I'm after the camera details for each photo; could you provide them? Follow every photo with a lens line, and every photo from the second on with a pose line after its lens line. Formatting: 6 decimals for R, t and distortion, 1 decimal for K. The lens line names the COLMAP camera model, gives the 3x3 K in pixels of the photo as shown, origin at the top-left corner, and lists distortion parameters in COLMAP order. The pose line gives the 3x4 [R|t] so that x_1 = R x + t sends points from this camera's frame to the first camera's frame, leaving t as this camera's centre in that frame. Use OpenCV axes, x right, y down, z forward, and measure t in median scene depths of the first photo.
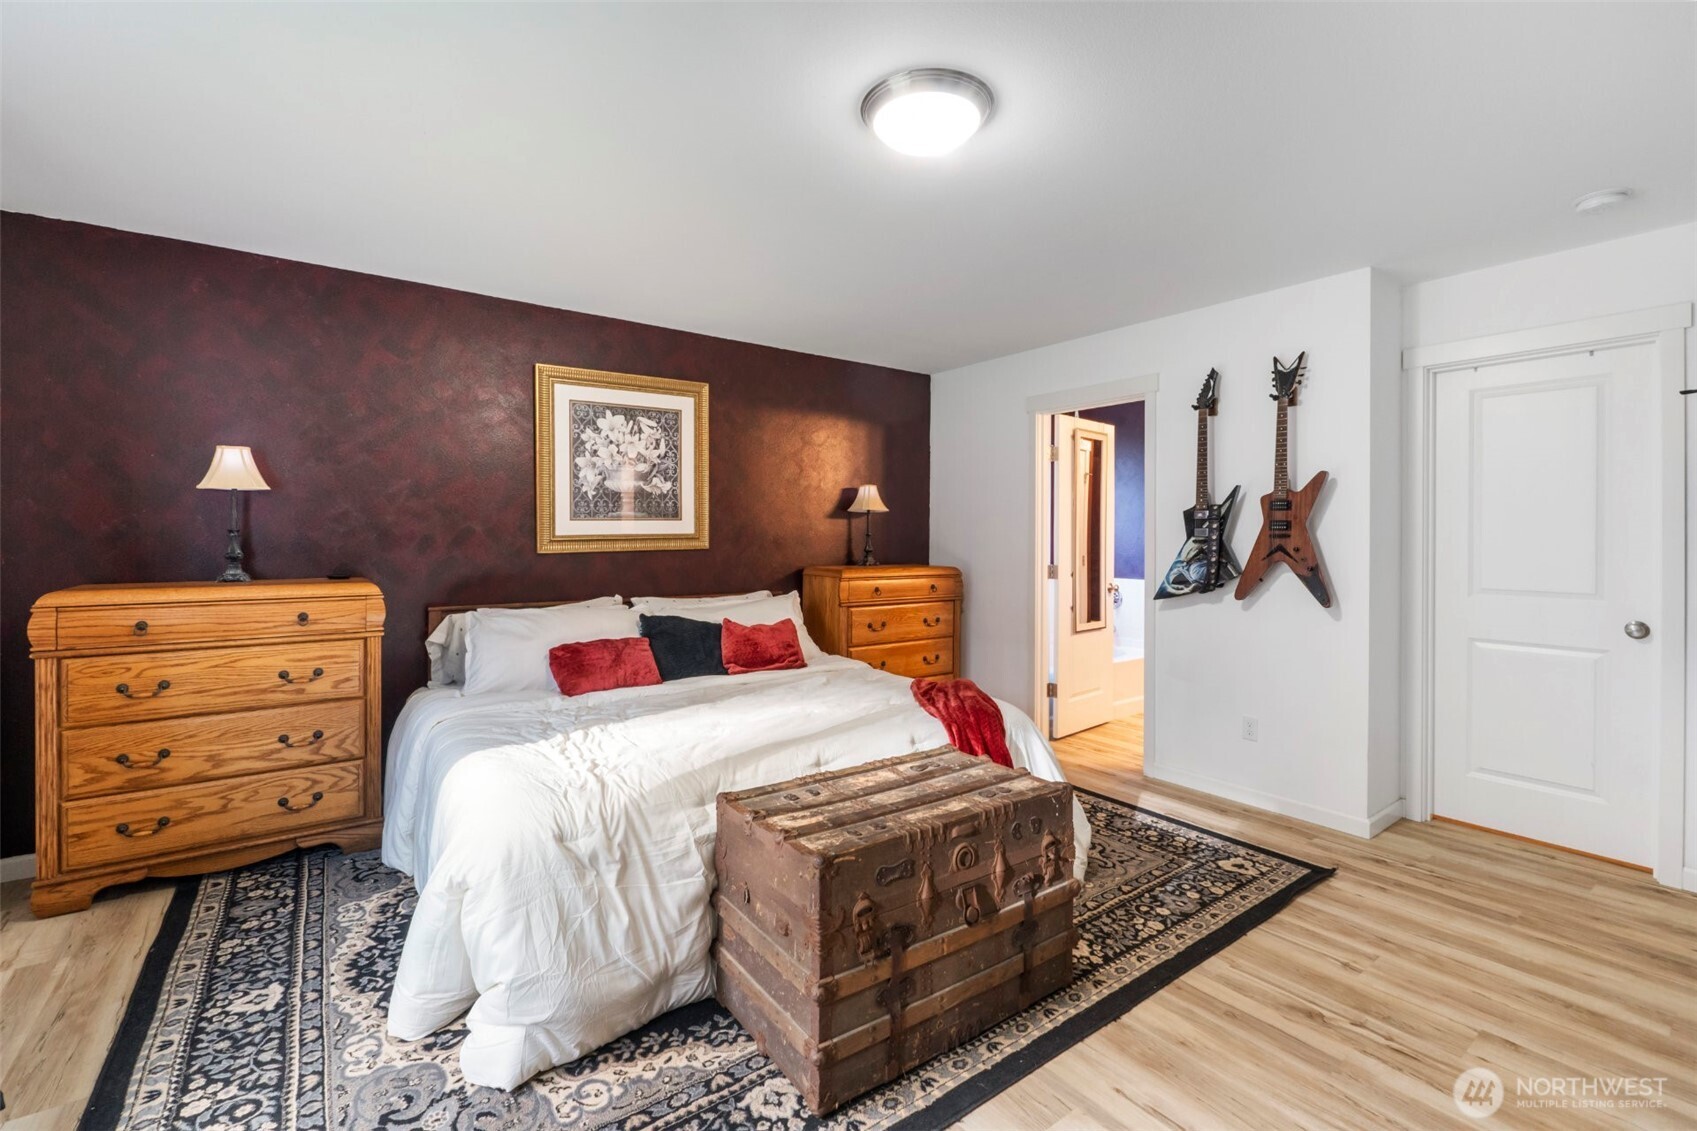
lens RADIAL K [[733.9, 0, 843.7], [0, 733.9, 552.9], [0, 0, 1]] dist [-0.008537, -0.000155]
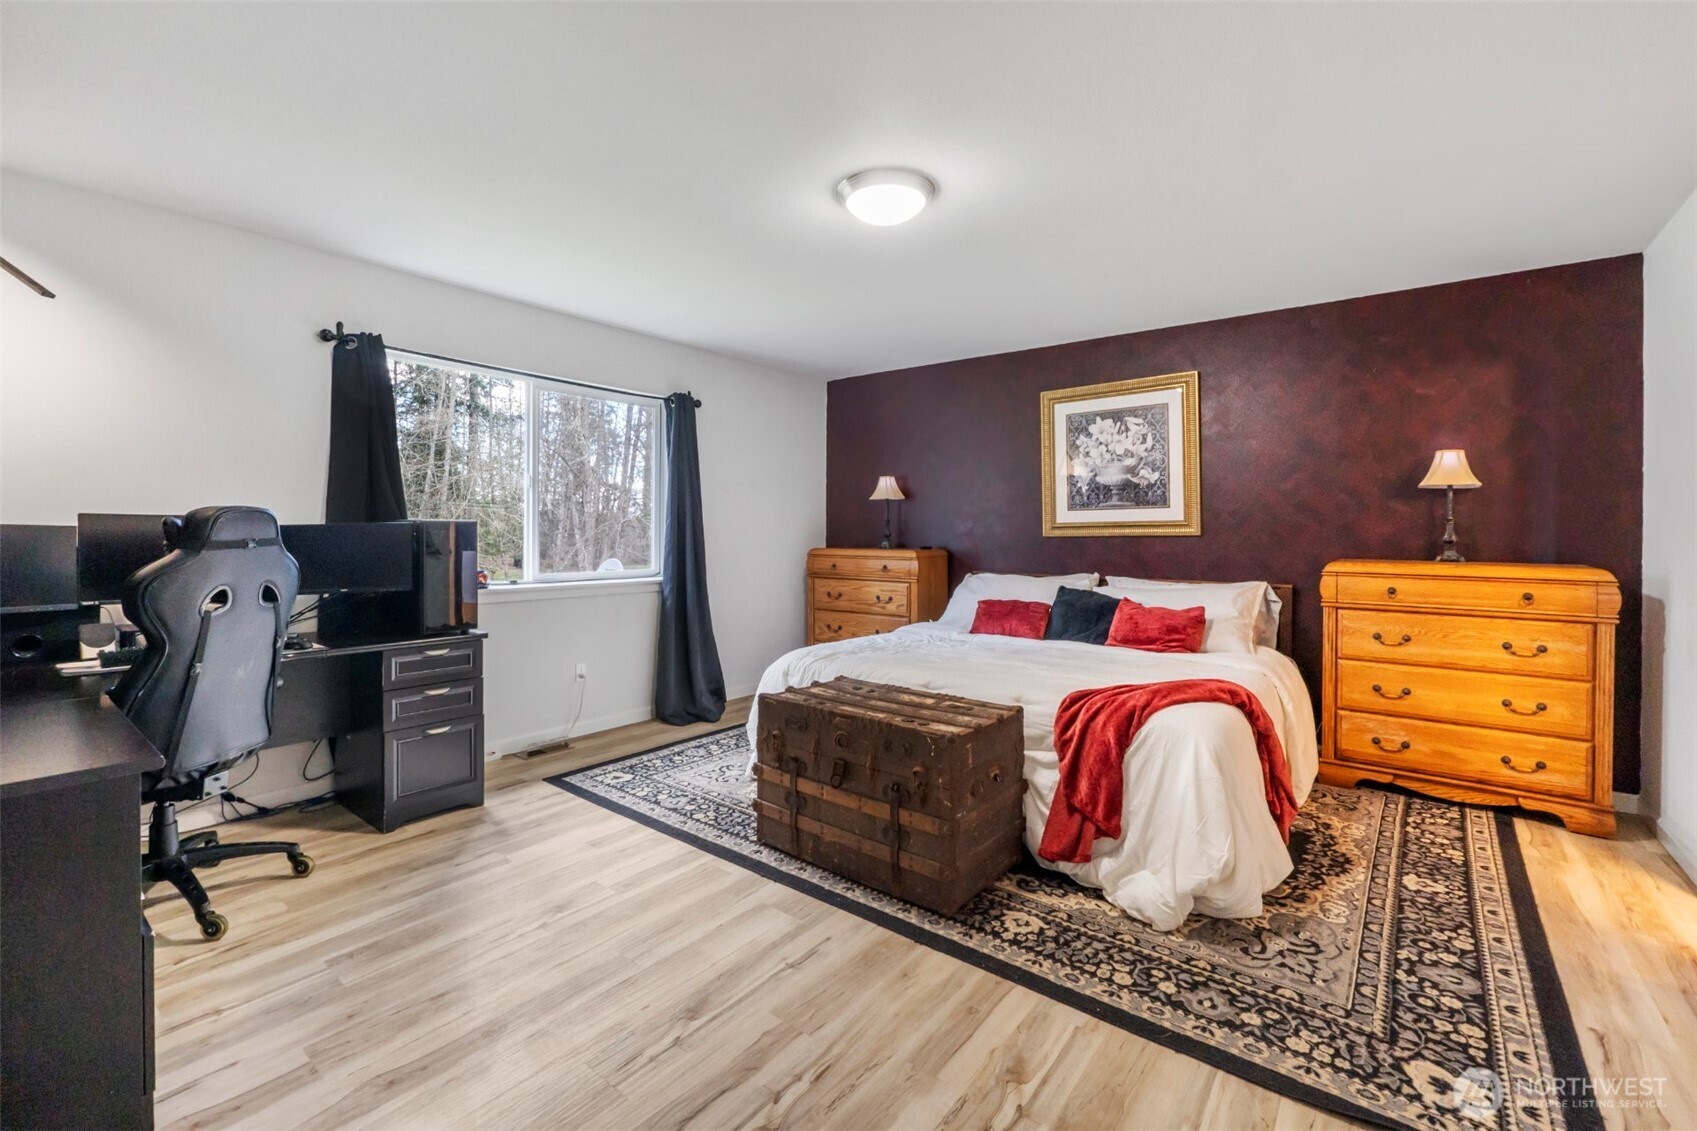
lens RADIAL K [[712.5, 0, 840.9], [0, 712.5, 561.3], [0, 0, 1]] dist [-0.004506, -0.000289]
pose [[0.271798, 0.037361, -0.961629, 0.700215], [-0.026851, 0.999152, 0.031229, 0.014209], [0.961980, 0.017333, 0.272570, 0.298940]]
